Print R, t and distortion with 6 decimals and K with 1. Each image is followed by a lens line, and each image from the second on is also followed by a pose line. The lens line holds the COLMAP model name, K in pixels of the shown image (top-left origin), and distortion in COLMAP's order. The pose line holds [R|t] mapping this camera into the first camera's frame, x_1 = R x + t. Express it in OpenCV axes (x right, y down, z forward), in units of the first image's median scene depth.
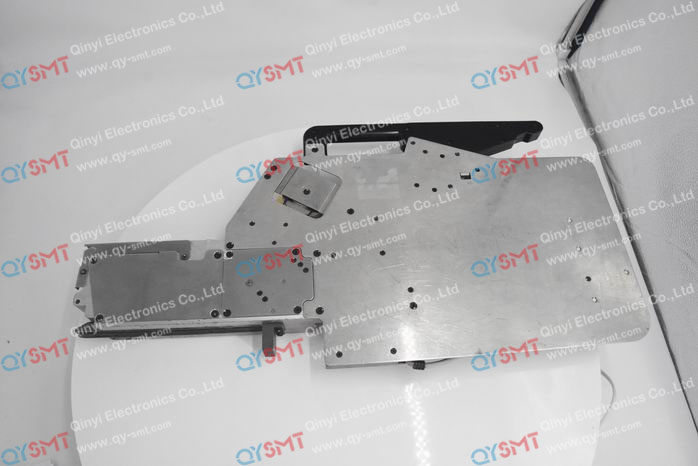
lens RADIAL K [[478.7, 0, 349.0], [0, 478.7, 233.0], [0, 0, 1]] dist [-0.000178, 0.000098]
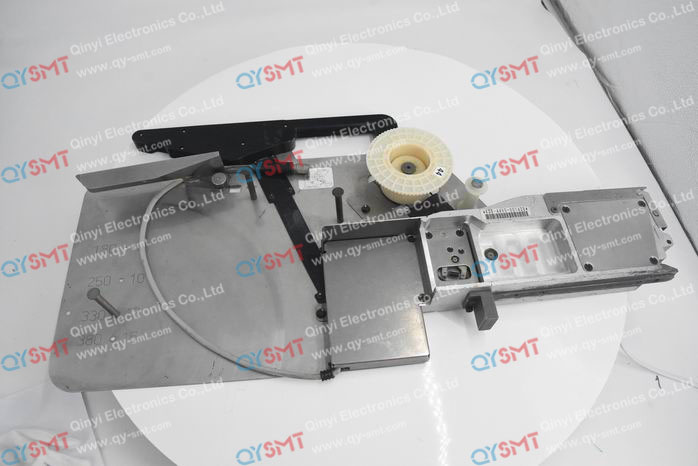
lens RADIAL K [[478.7, 0, 349.0], [0, 478.7, 233.0], [0, 0, 1]] dist [-0.000178, 0.000098]
pose [[1.000000, 0.000661, 0.000017, 0.000152], [-0.000661, 1.000000, -0.000477, 0.590271], [-0.000017, 0.000477, 1.000000, 0.000218]]
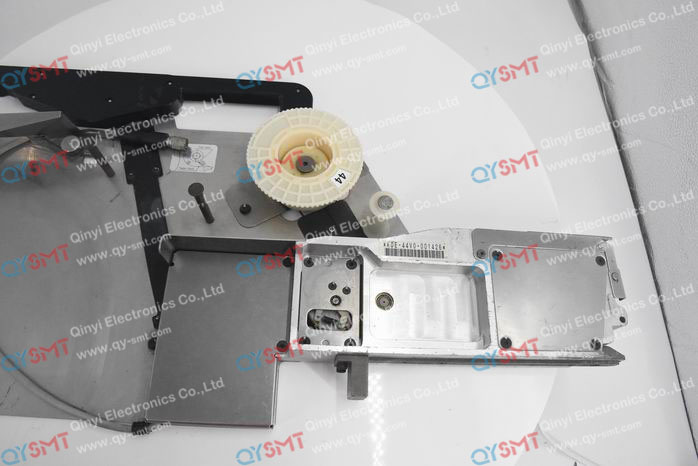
lens RADIAL K [[478.7, 0, 349.0], [0, 478.7, 233.0], [0, 0, 1]] dist [-0.000178, 0.000098]
pose [[1.000000, -0.000403, 0.000290, -0.000140], [0.000403, 1.000000, 0.000560, -0.197472], [-0.000290, -0.000560, 1.000000, 0.000150]]
